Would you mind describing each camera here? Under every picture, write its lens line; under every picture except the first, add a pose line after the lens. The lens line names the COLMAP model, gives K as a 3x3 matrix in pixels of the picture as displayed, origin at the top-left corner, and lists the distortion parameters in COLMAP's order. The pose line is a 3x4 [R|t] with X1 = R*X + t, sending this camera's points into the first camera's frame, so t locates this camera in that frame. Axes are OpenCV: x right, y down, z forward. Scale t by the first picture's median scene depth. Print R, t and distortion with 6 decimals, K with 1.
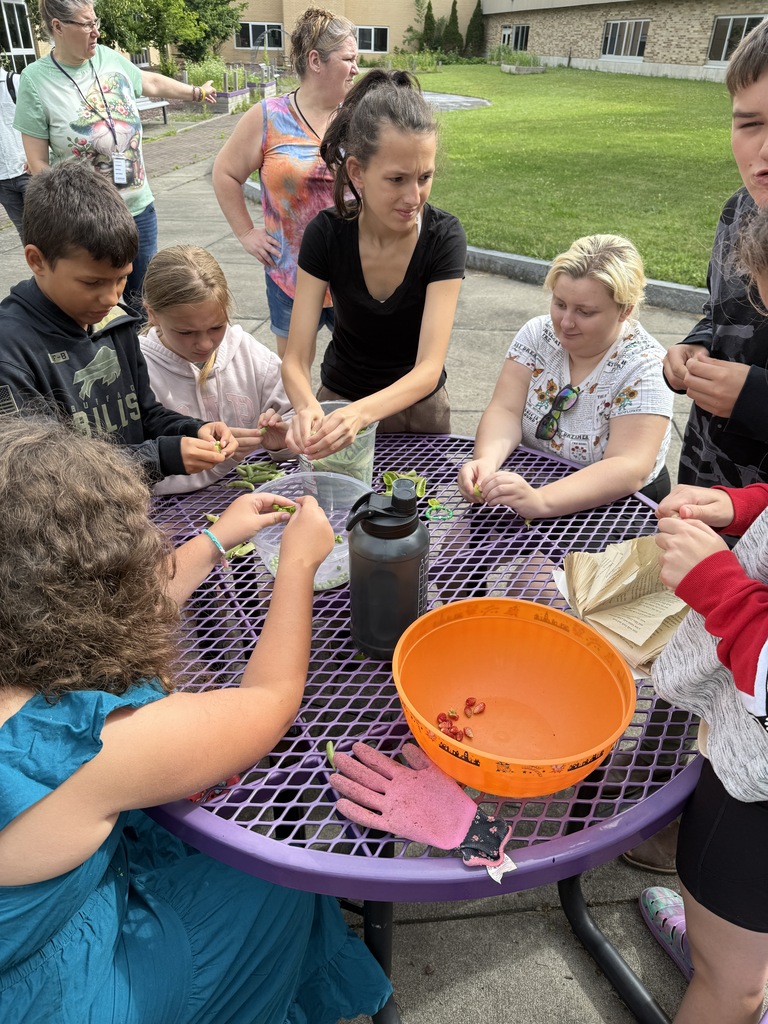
lens RADIAL K [[758.1, 0, 384.0], [0, 758.1, 512.0], [0, 0, 1]] dist [0.000847, -0.025444]
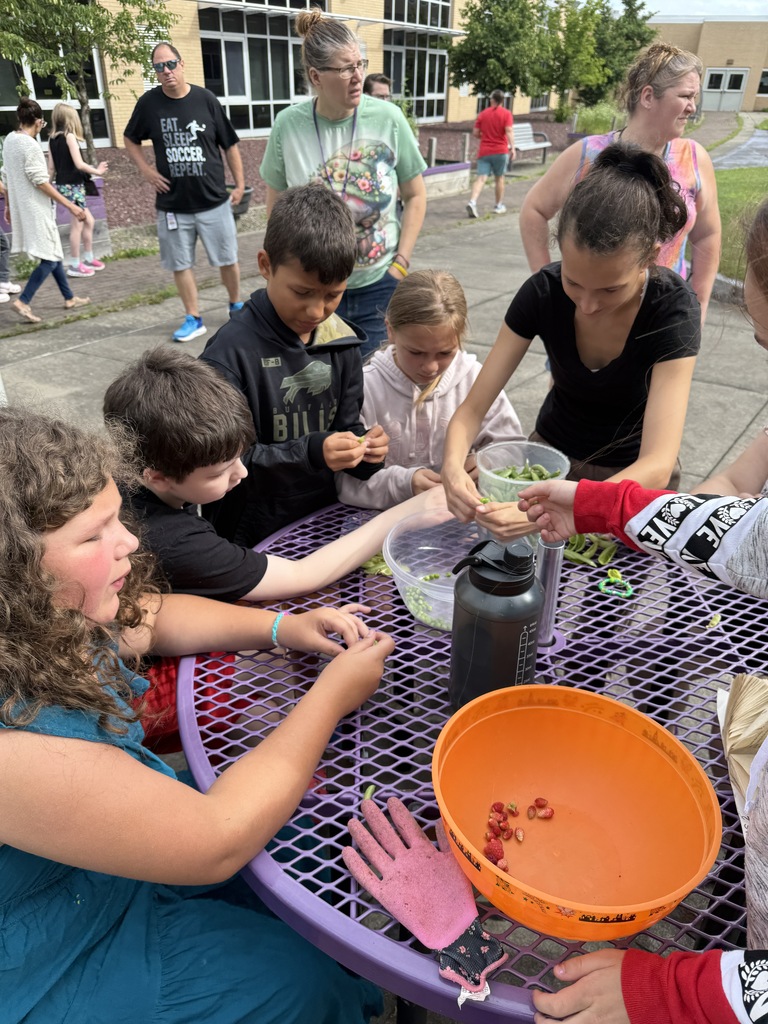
lens RADIAL K [[762.8, 0, 384.0], [0, 762.8, 512.0], [0, 0, 1]] dist [0.003151, -0.049346]
pose [[0.882002, 0.212107, -0.420812, 0.176192], [-0.233222, 0.972423, 0.001319, -0.021140], [0.409487, 0.096979, 0.907147, 0.074983]]
